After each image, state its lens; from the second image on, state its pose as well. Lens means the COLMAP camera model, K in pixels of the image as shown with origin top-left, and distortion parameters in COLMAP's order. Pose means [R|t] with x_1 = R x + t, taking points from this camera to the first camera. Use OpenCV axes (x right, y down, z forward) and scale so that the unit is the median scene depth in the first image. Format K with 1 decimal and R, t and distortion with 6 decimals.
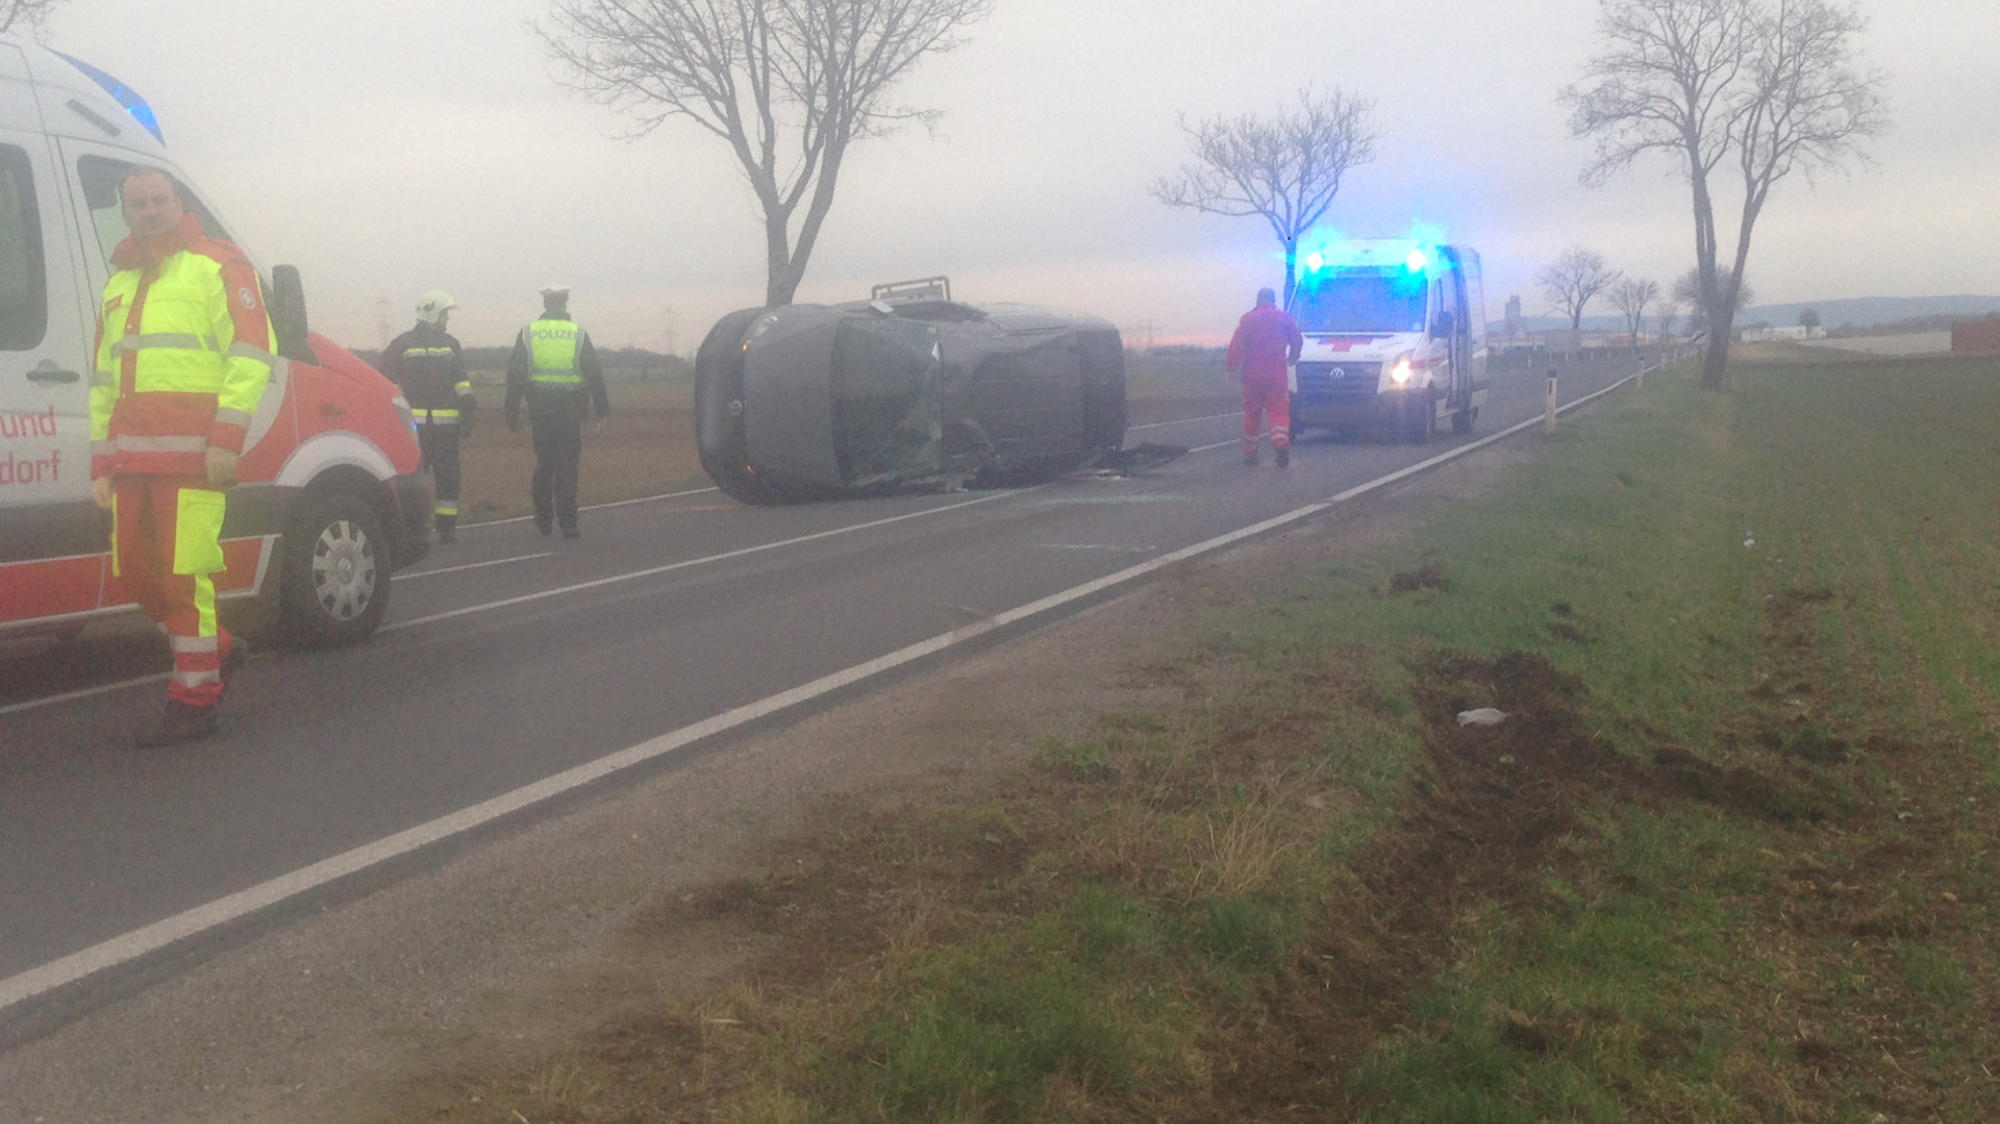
lens RADIAL K [[2391.4, 0, 997.4], [0, 2391.4, 564.6], [0, 0, 1]] dist [0.071930, 0.000000]
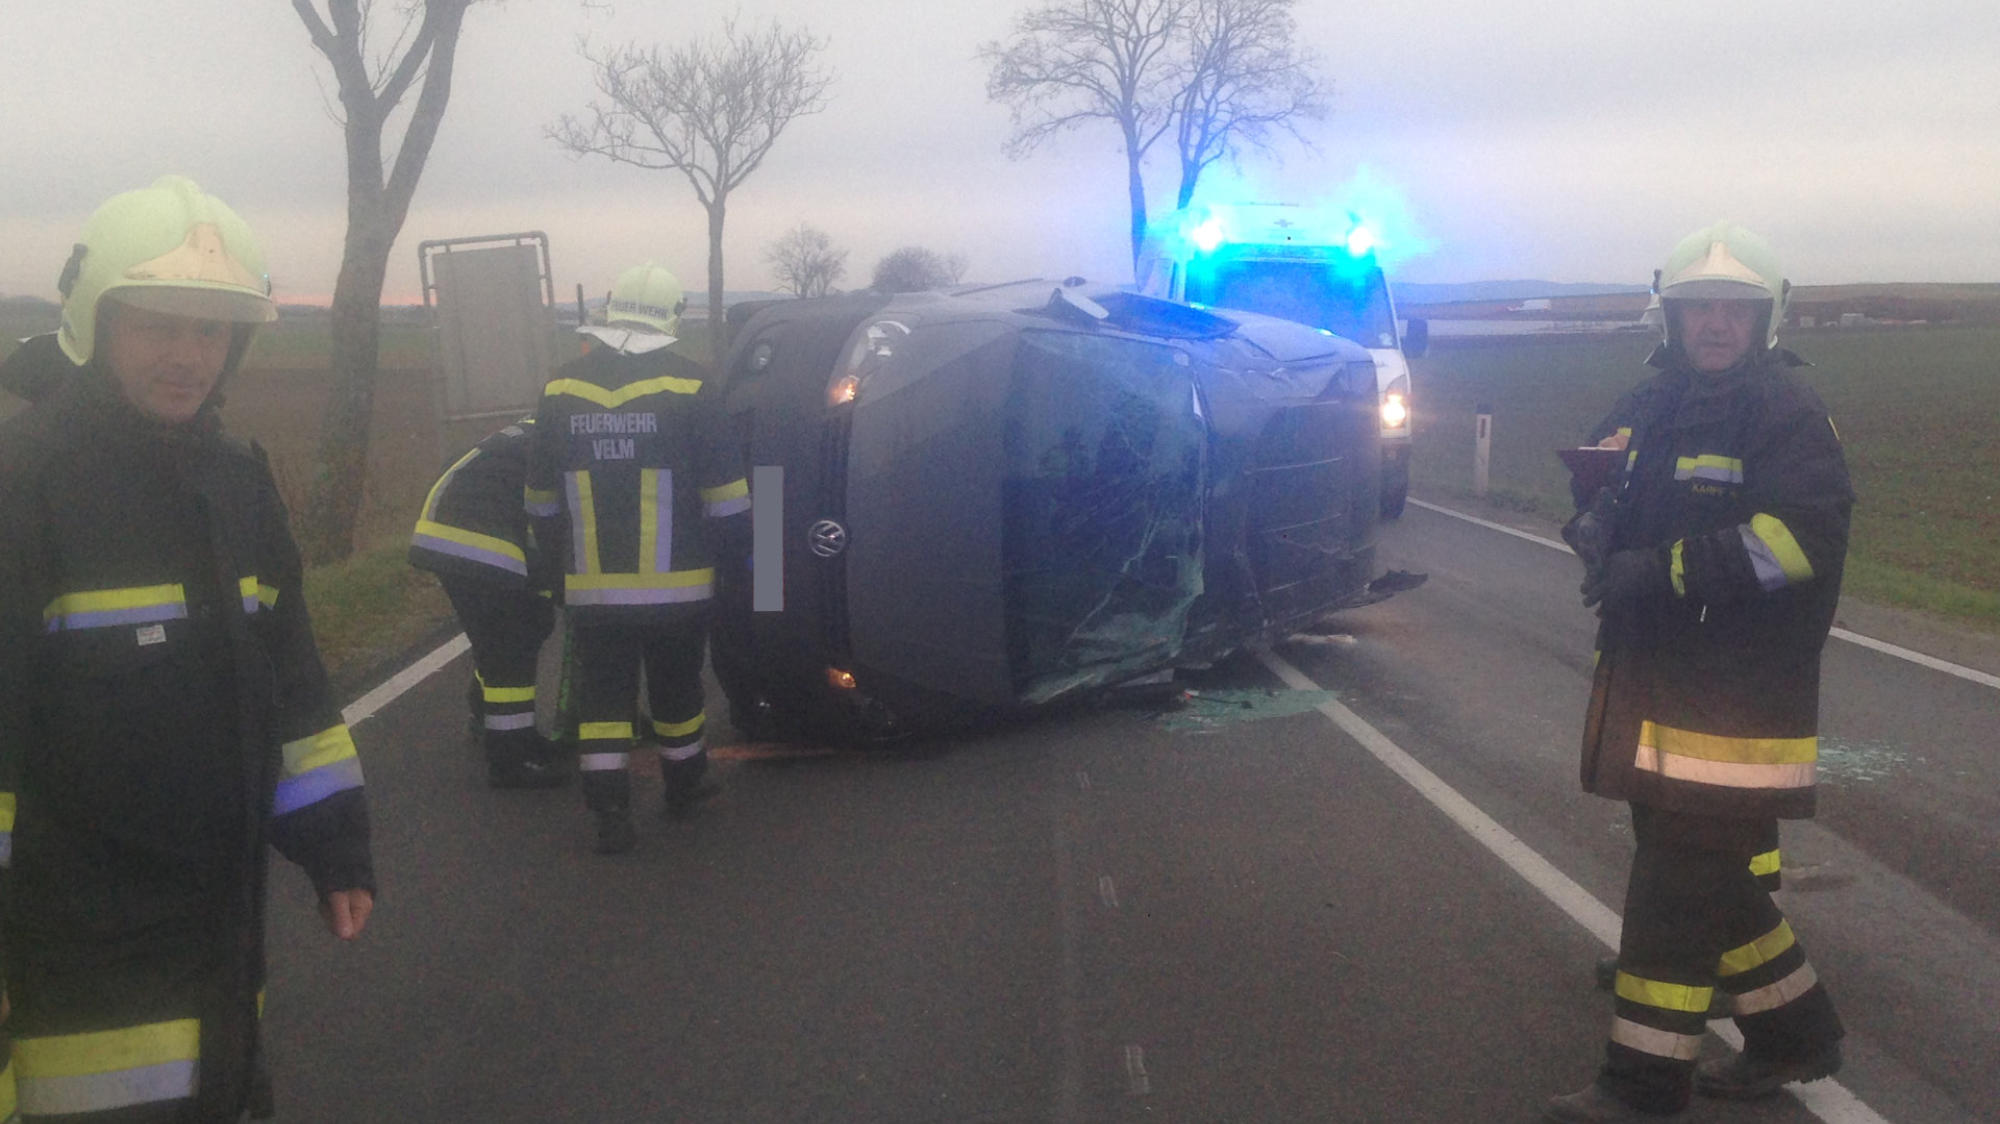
lens RADIAL K [[2391.4, 0, 1004.5], [0, 2391.4, 561.0], [0, 0, 1]] dist [0.071930, 0.000000]
pose [[0.936844, -0.006006, 0.349695, -0.074568], [0.002033, 0.999929, 0.011728, -0.021843], [-0.349740, -0.010276, 0.936790, 0.196389]]
